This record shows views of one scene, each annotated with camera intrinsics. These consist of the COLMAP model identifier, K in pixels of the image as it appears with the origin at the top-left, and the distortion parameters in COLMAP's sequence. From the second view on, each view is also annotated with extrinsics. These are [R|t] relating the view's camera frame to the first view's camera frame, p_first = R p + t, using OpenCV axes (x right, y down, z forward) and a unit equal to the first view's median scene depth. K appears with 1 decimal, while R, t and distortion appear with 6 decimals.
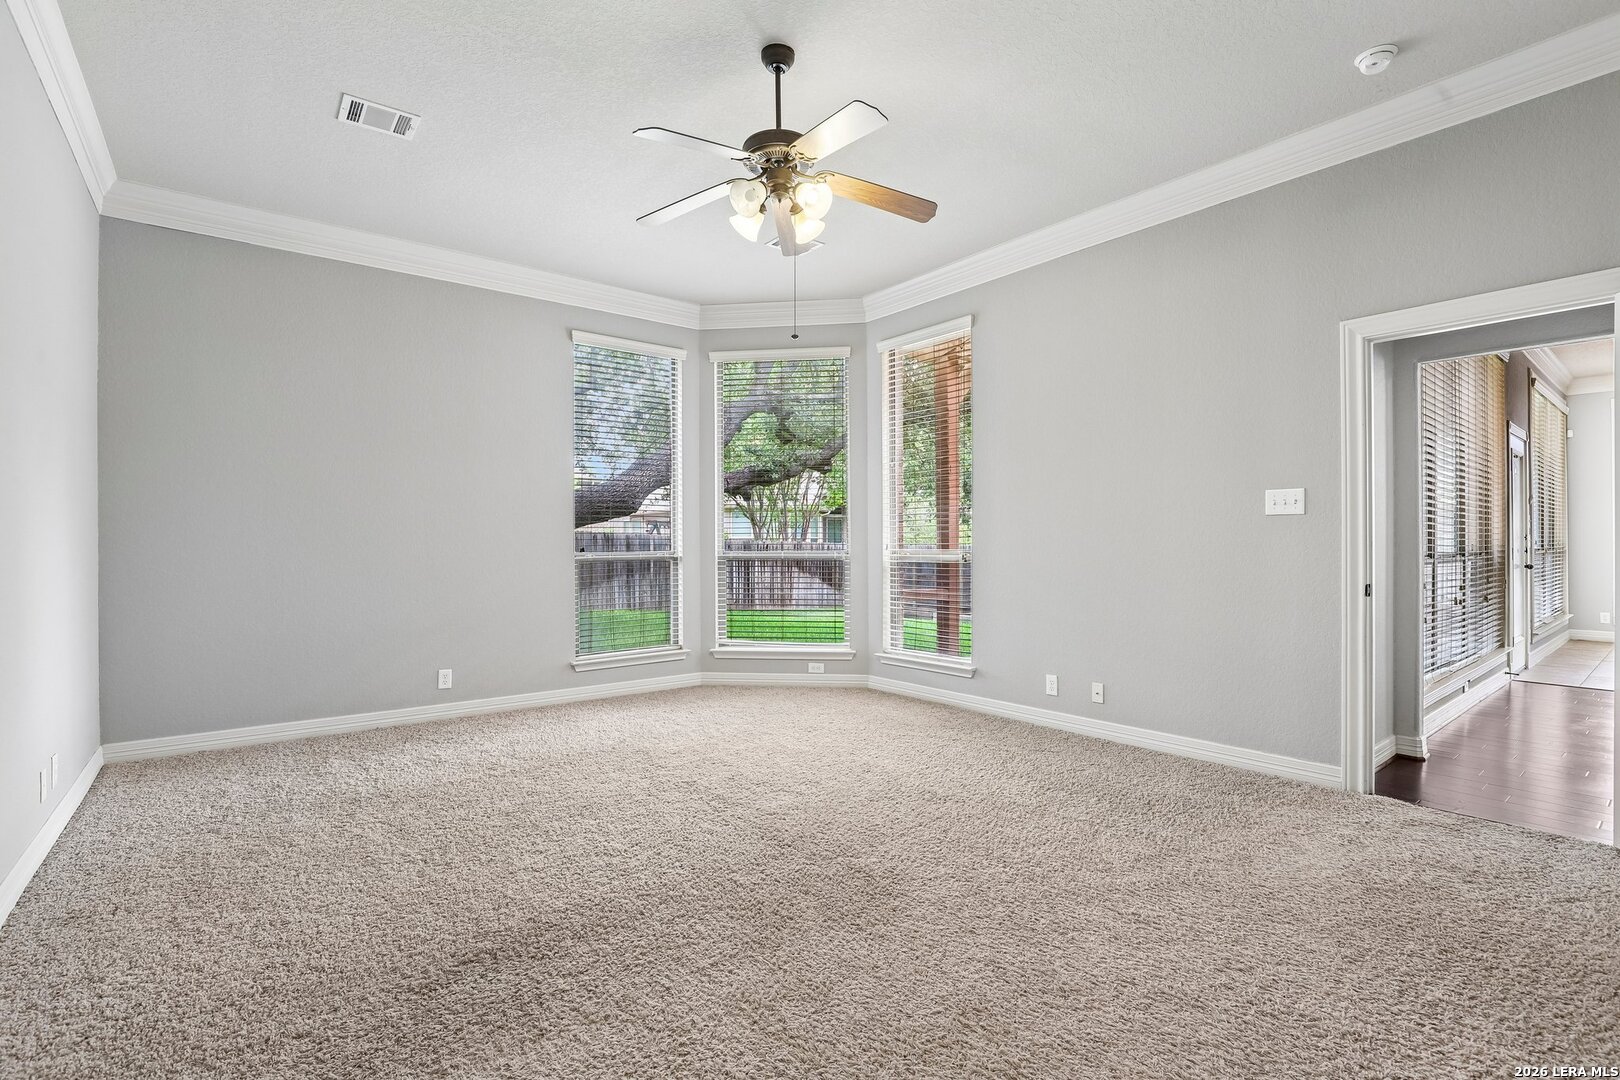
lens RADIAL K [[745.2, 0, 818.9], [0, 745.2, 545.4], [0, 0, 1]] dist [-0.020087, 0.000821]
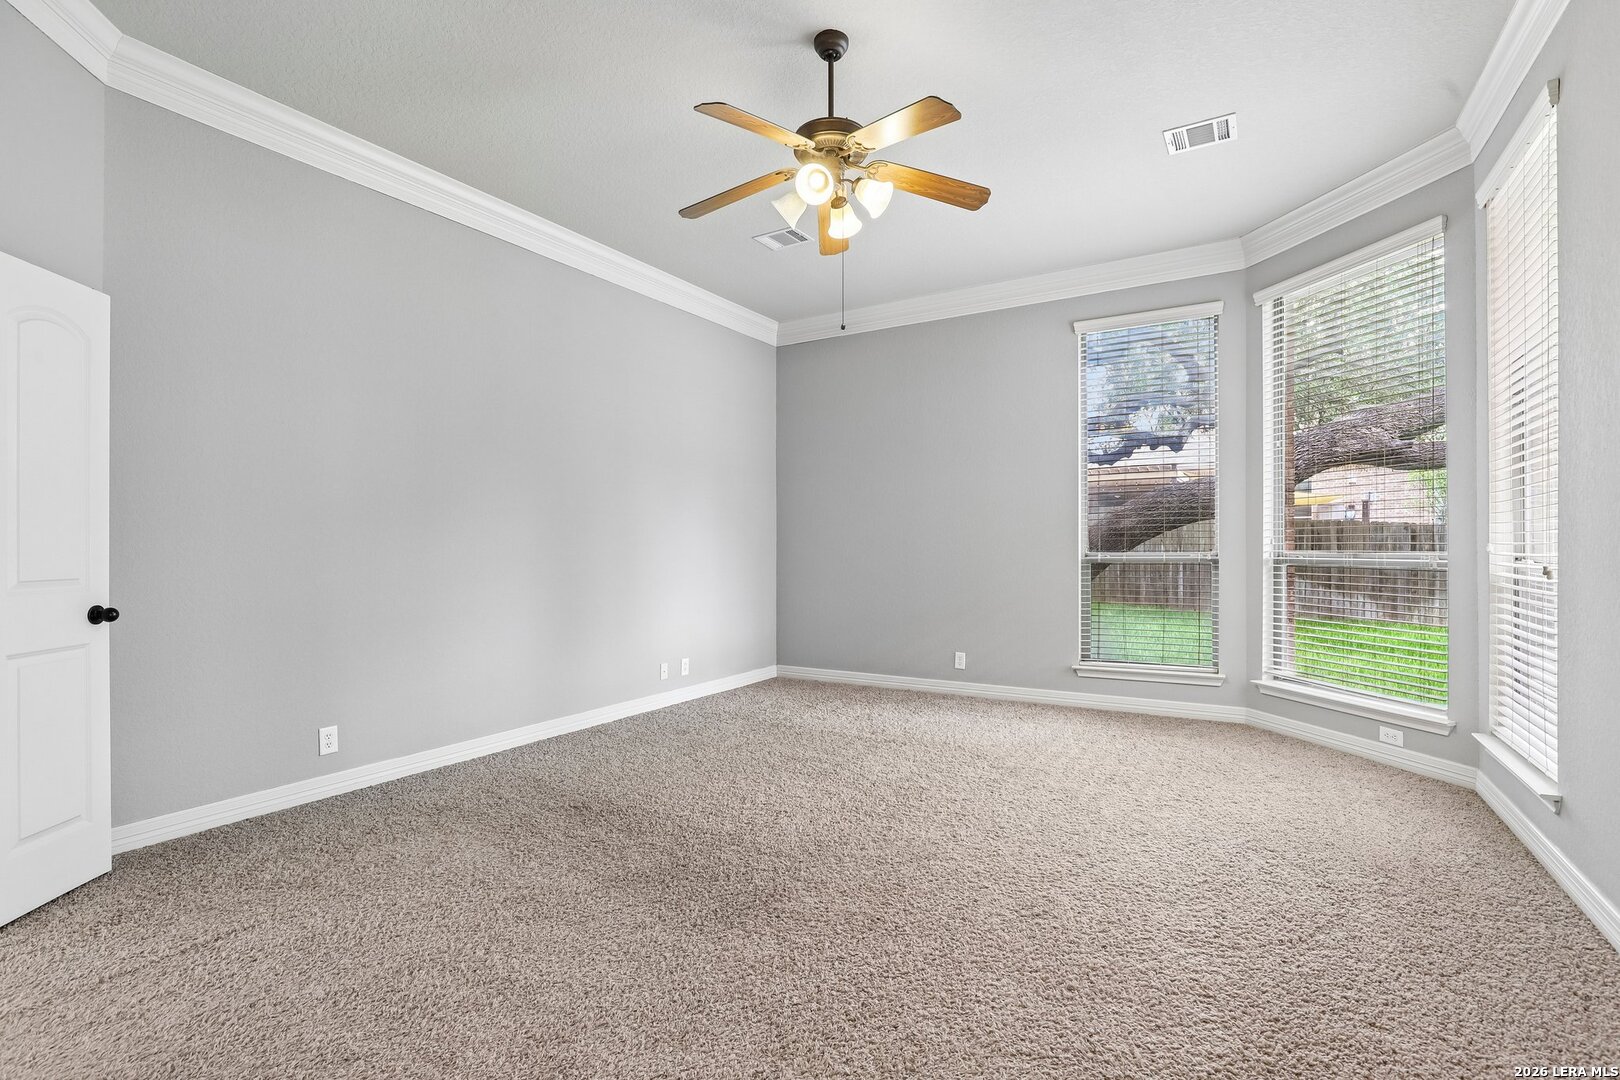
lens RADIAL K [[750.4, 0, 812.1], [0, 750.4, 546.6], [0, 0, 1]] dist [-0.028088, 0.000402]
pose [[0.337447, 0.003955, -0.941336, 0.469002], [0.002905, 0.999982, 0.005243, -0.004175], [0.941340, -0.004504, 0.337430, 0.350031]]
